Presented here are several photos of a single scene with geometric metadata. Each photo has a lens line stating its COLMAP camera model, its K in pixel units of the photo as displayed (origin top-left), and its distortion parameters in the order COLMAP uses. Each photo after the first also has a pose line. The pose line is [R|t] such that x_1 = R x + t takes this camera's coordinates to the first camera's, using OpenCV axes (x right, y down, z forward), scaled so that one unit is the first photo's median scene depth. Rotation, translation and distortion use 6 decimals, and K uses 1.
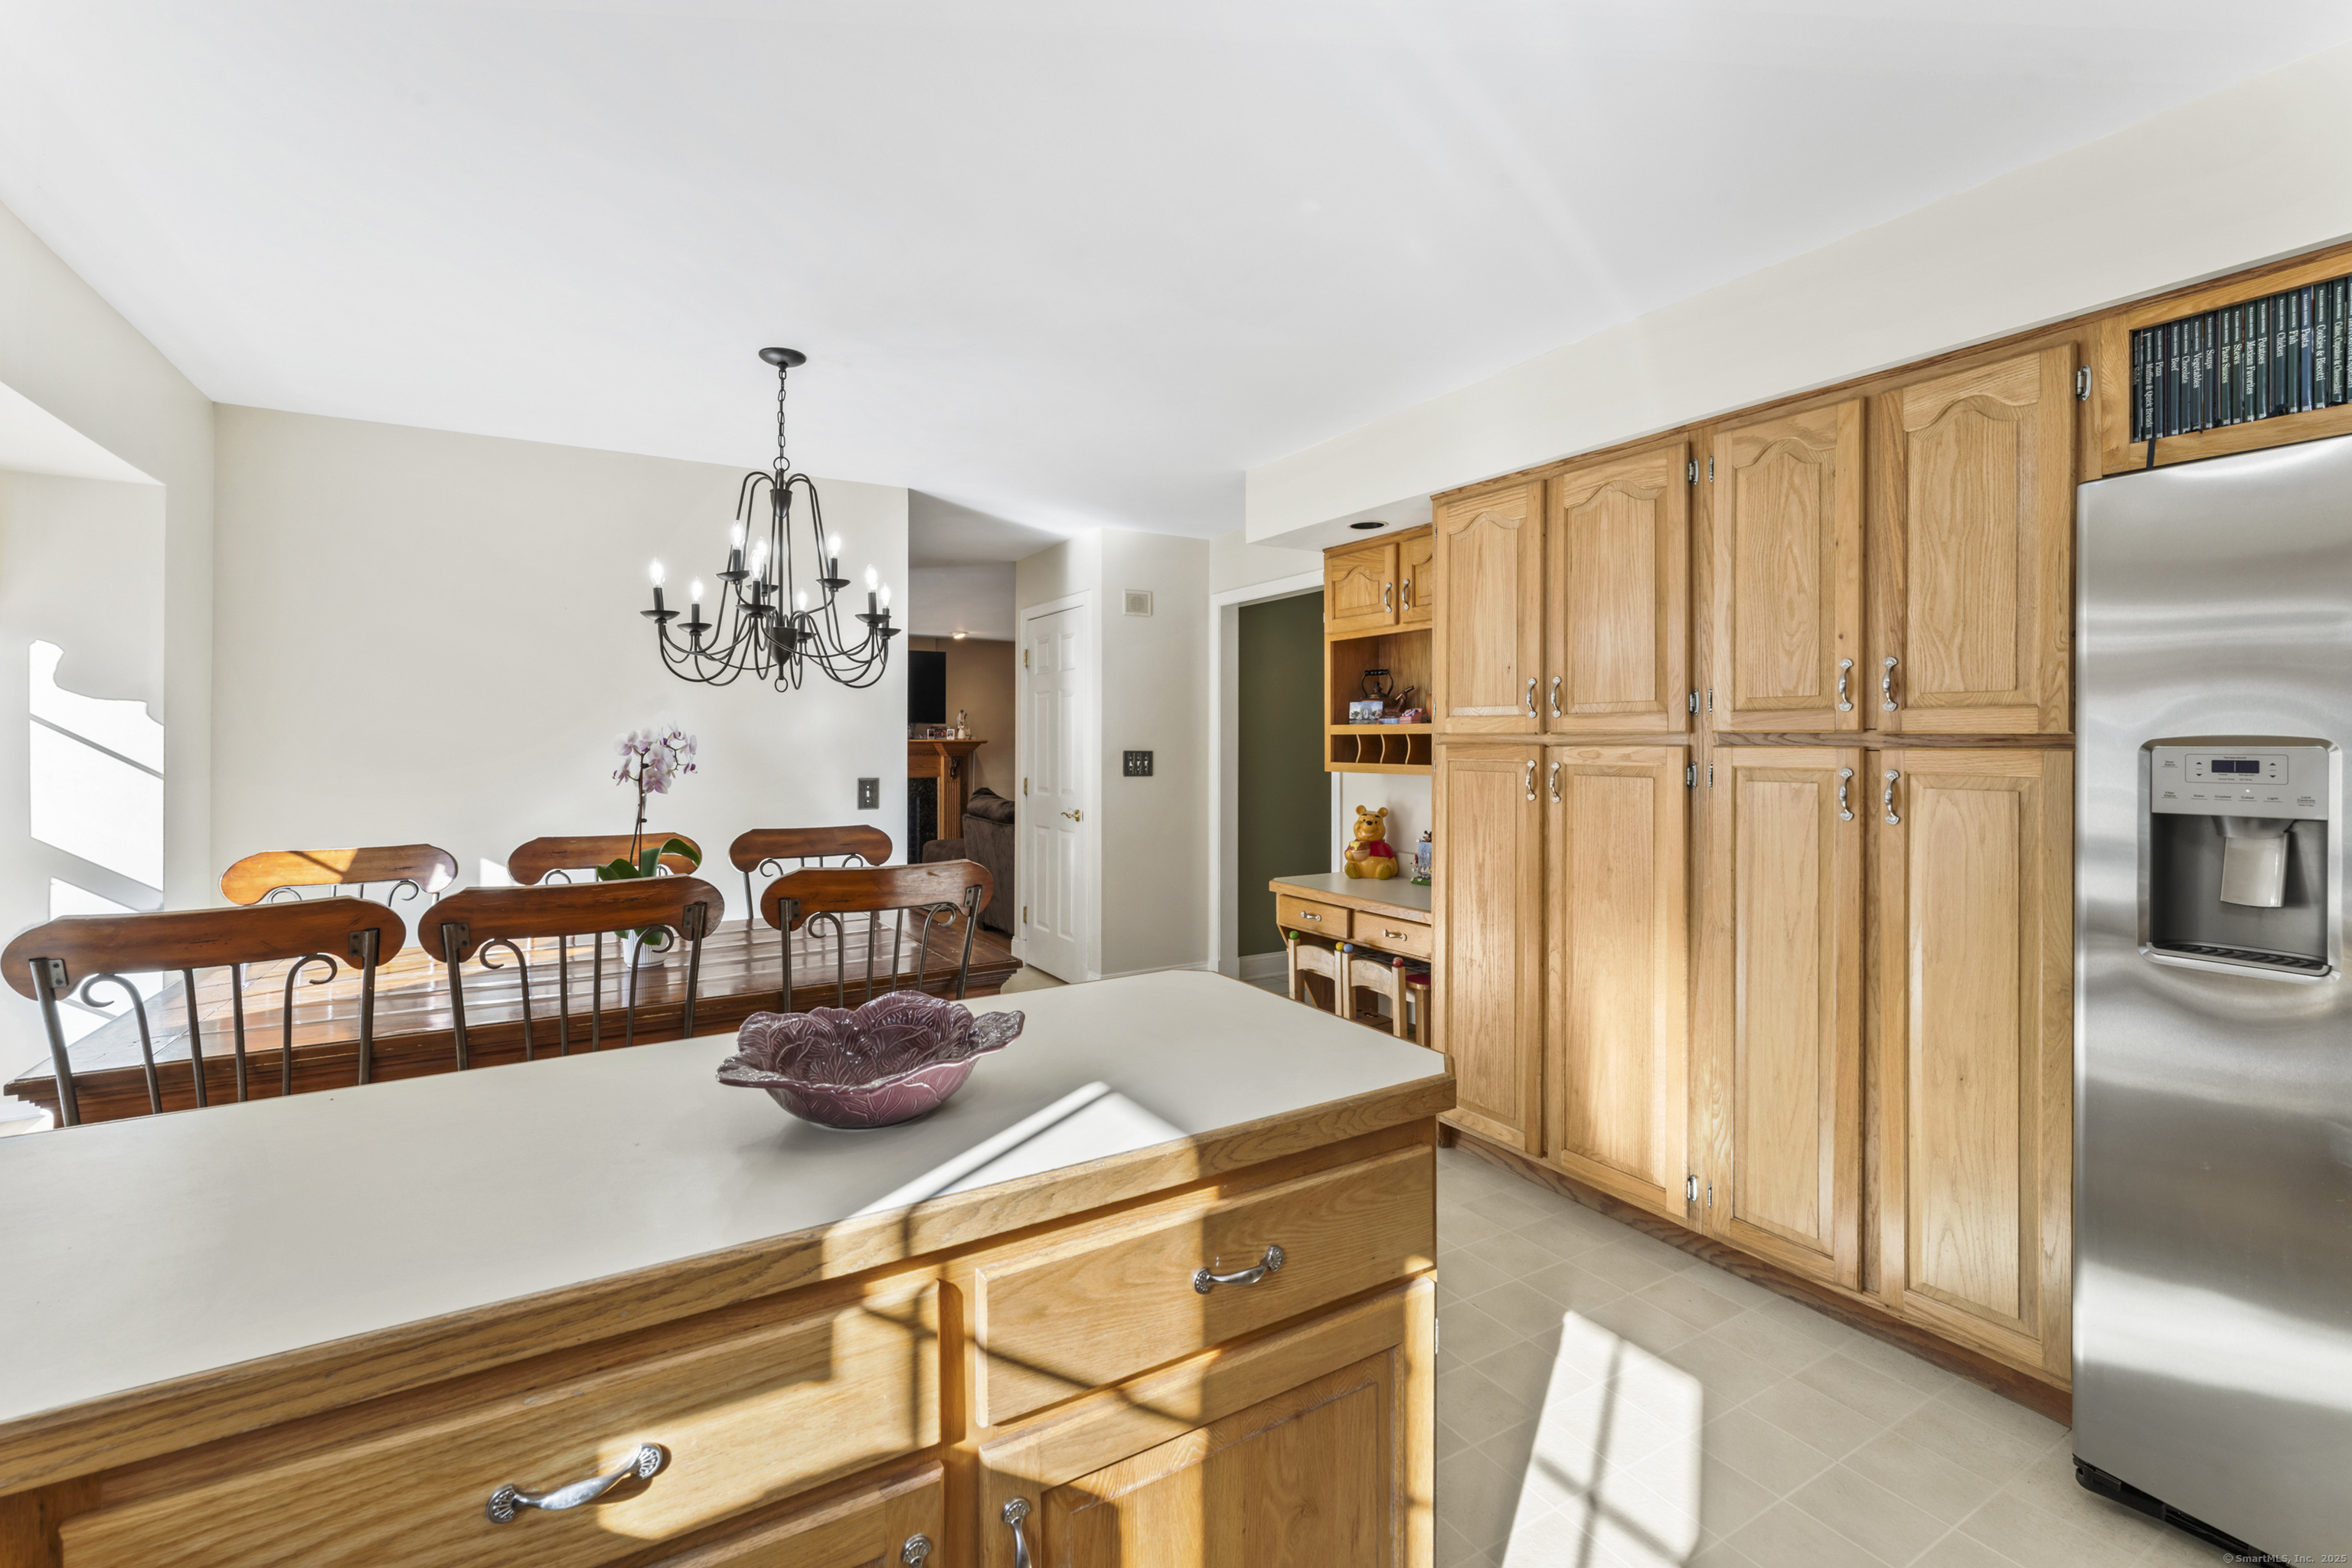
lens RADIAL K [[1027.0, 0, 1164.6], [0, 1027.0, 741.7], [0, 0, 1]] dist [-0.003420, -0.000387]
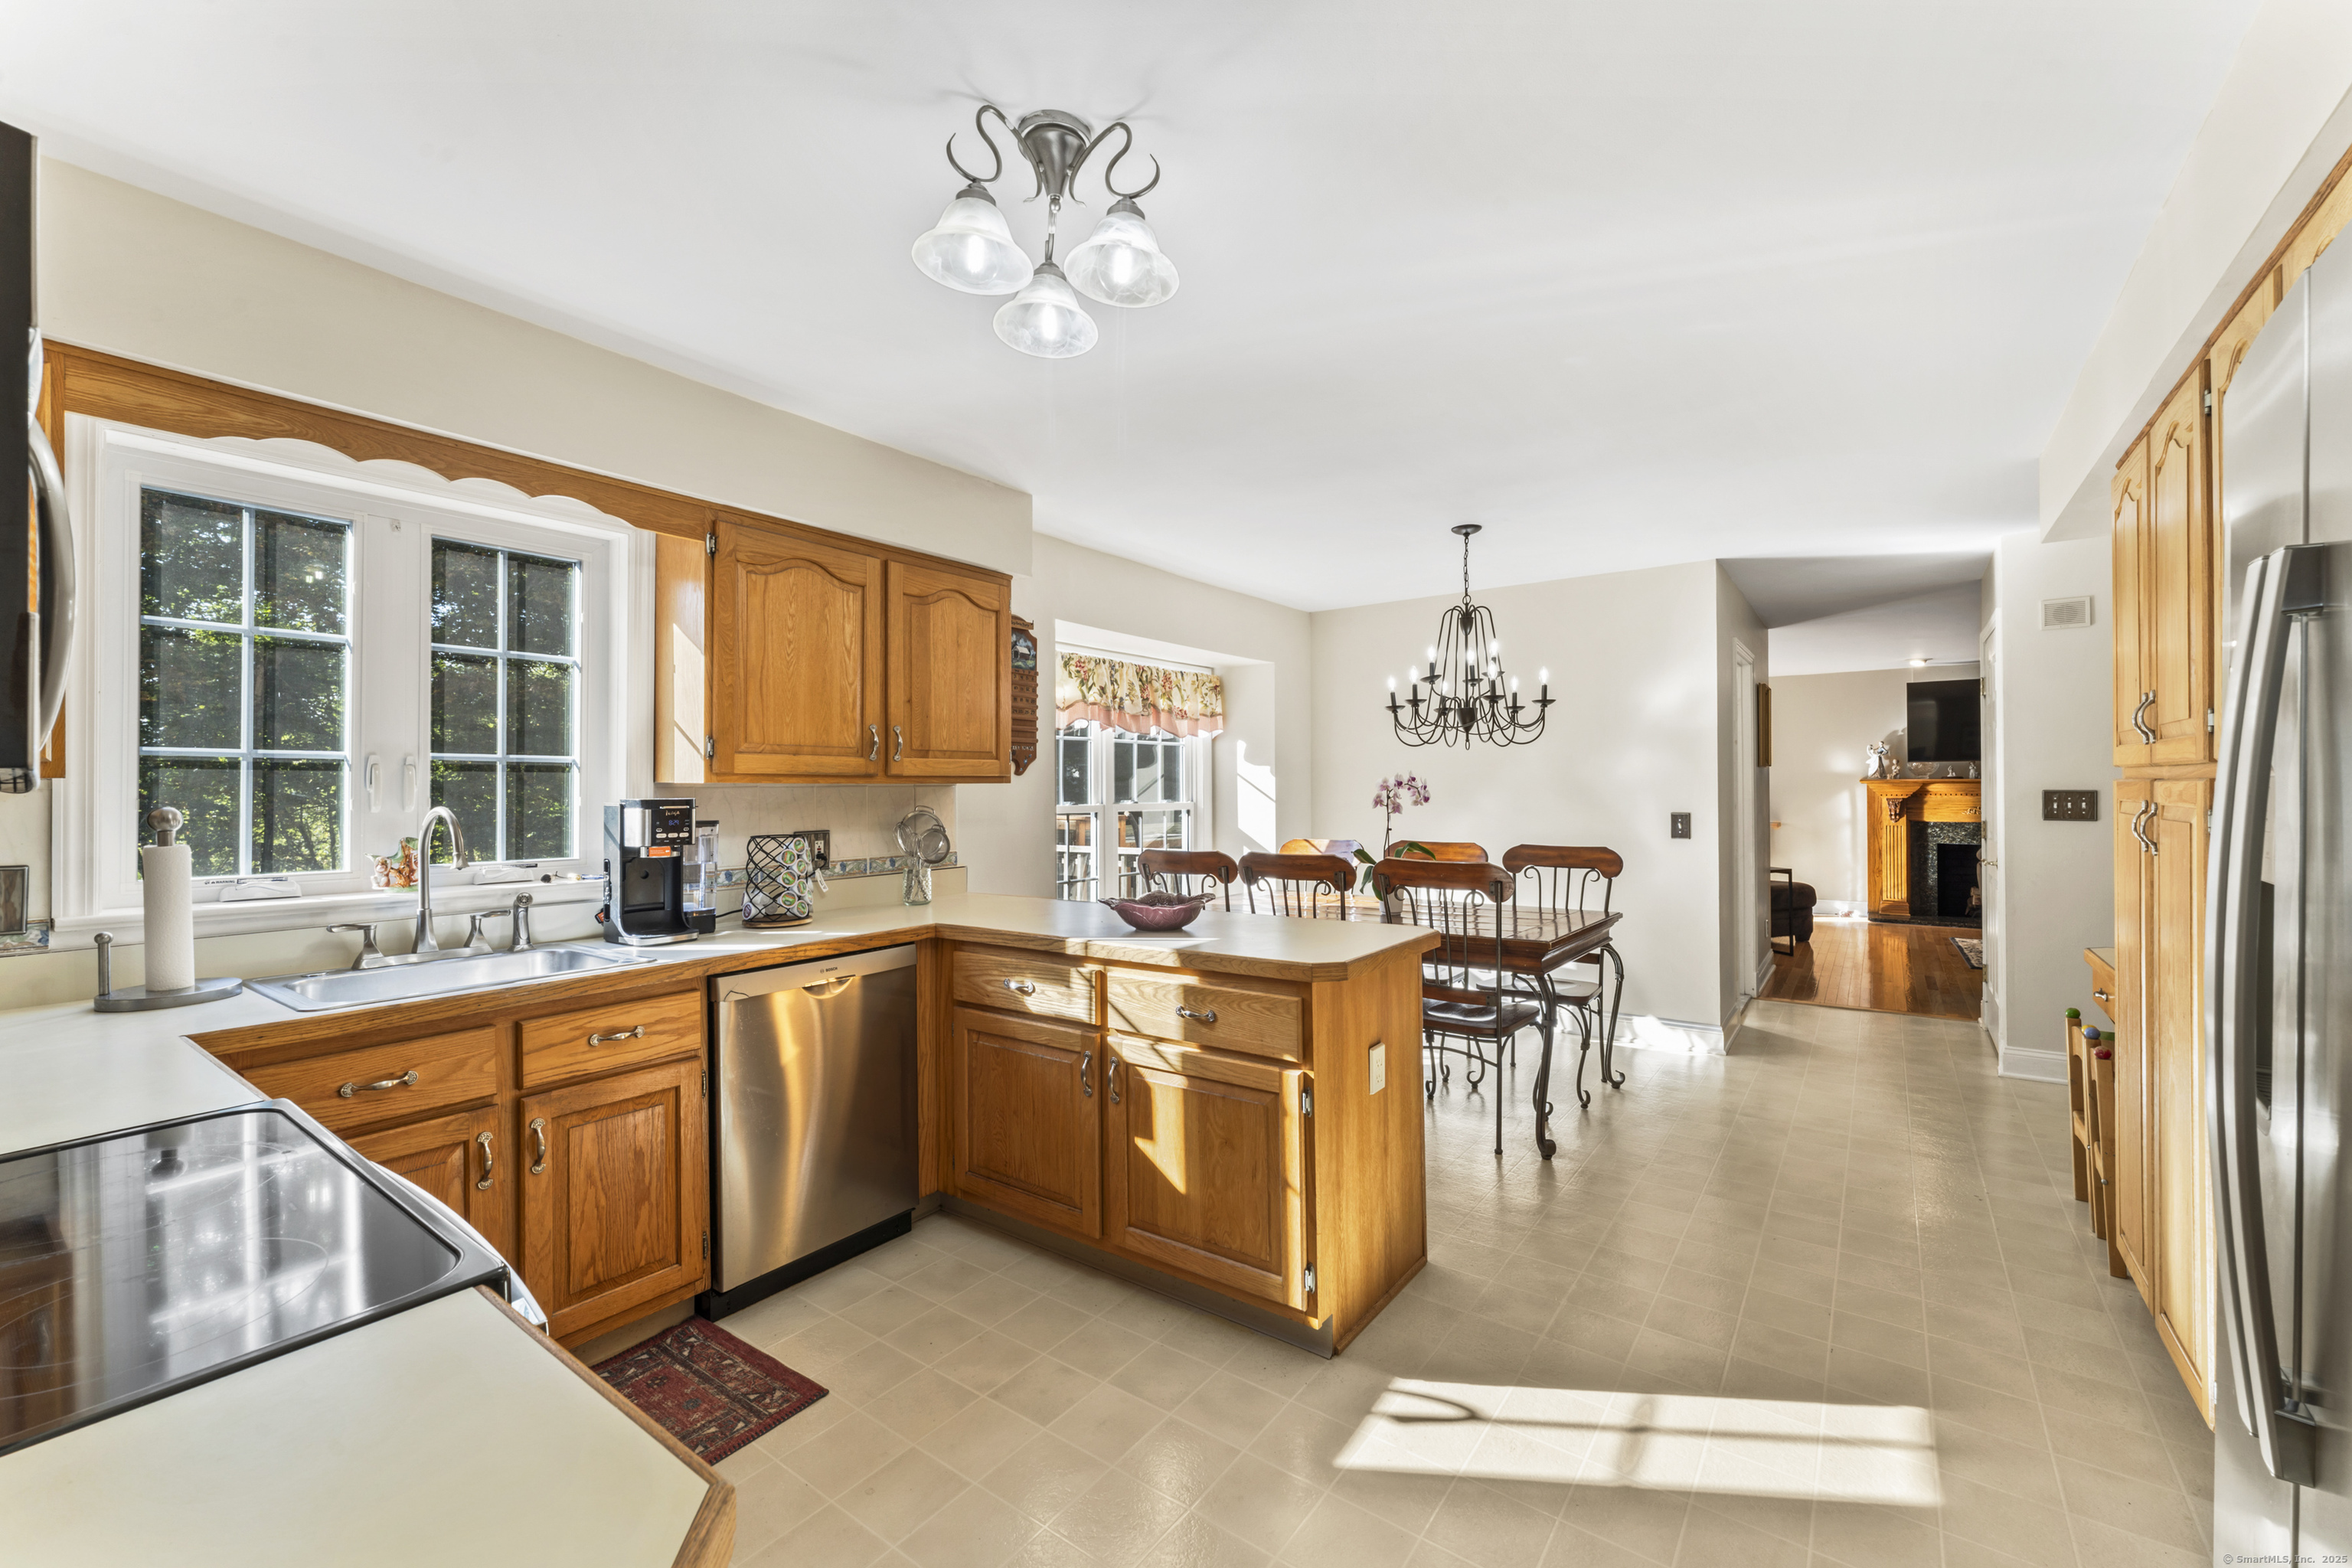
lens RADIAL K [[948.4, 0, 1176.0], [0, 948.4, 784.0], [0, 0, 1]] dist [0.012600, 0.000188]
pose [[0.380299, -0.006755, -0.924839, 1.099820], [0.005012, 0.999974, -0.005242, 0.011077], [0.924850, -0.002641, 0.380323, 0.093345]]
